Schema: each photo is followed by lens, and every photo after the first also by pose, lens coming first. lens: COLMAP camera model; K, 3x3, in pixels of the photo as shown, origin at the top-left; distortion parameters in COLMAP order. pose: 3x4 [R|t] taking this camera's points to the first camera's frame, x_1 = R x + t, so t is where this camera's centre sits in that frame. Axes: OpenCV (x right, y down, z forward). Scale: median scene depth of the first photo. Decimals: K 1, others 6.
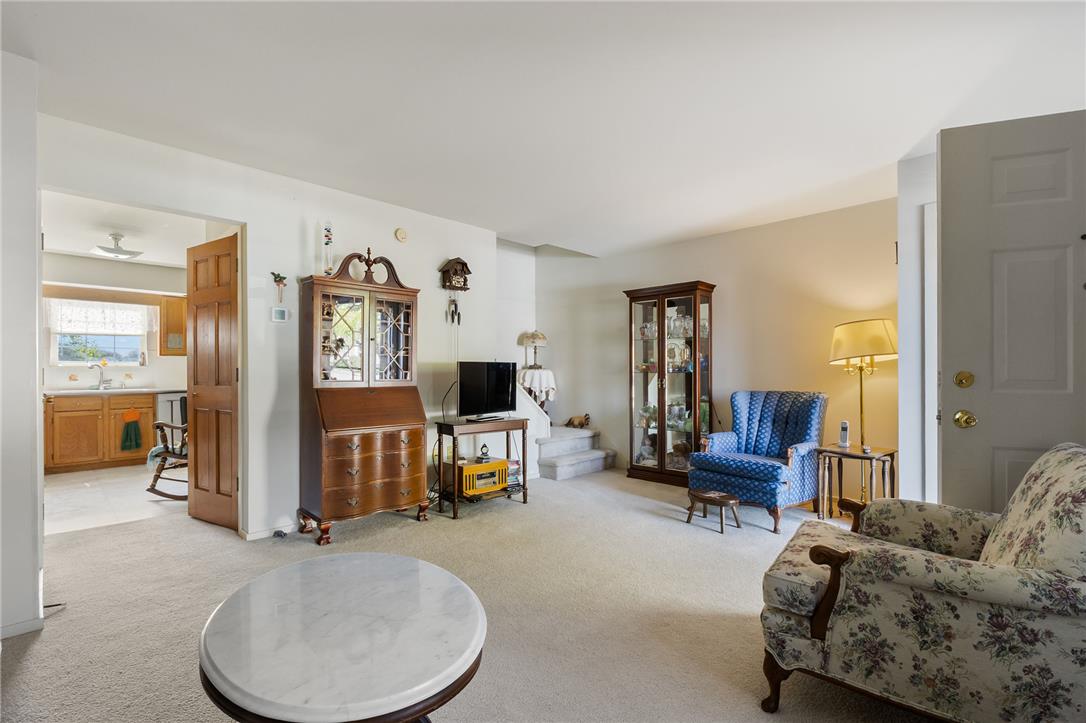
lens RADIAL K [[488.0, 0, 547.0], [0, 488.0, 366.2], [0, 0, 1]] dist [-0.001056, 0.000408]
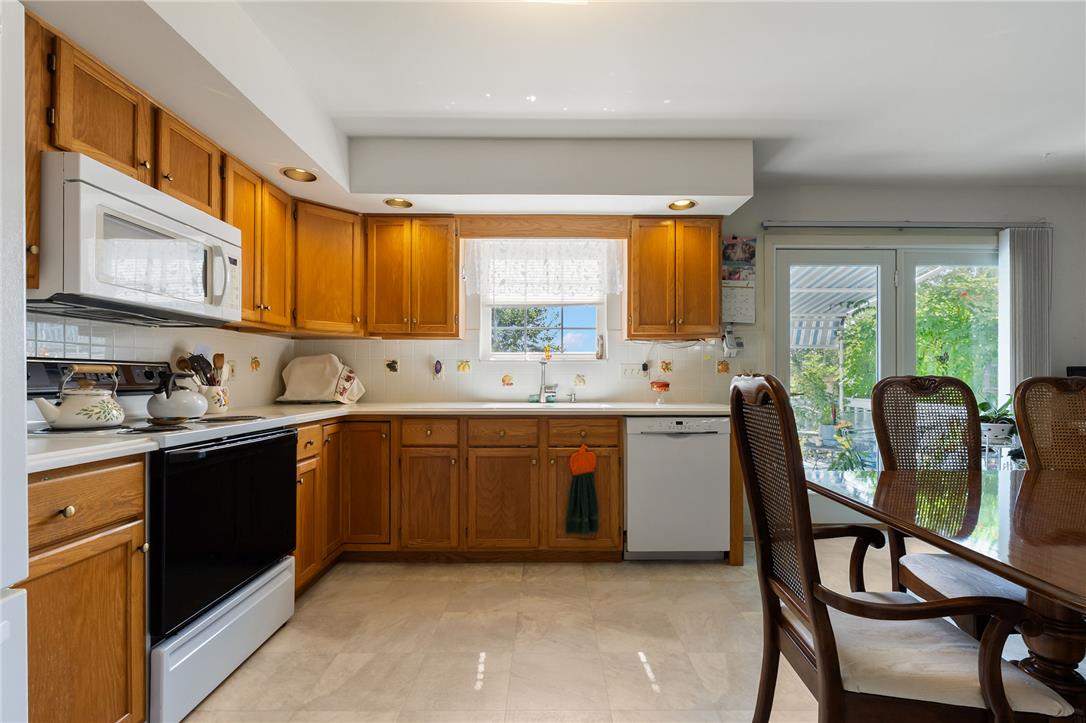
lens RADIAL K [[478.6, 0, 548.1], [0, 478.6, 377.2], [0, 0, 1]] dist [-0.000888, 0.000062]
pose [[0.697725, 0.014113, -0.716226, -0.540078], [-0.000375, 0.999813, 0.019336, 0.009171], [0.716365, -0.013223, 0.697600, 0.649096]]
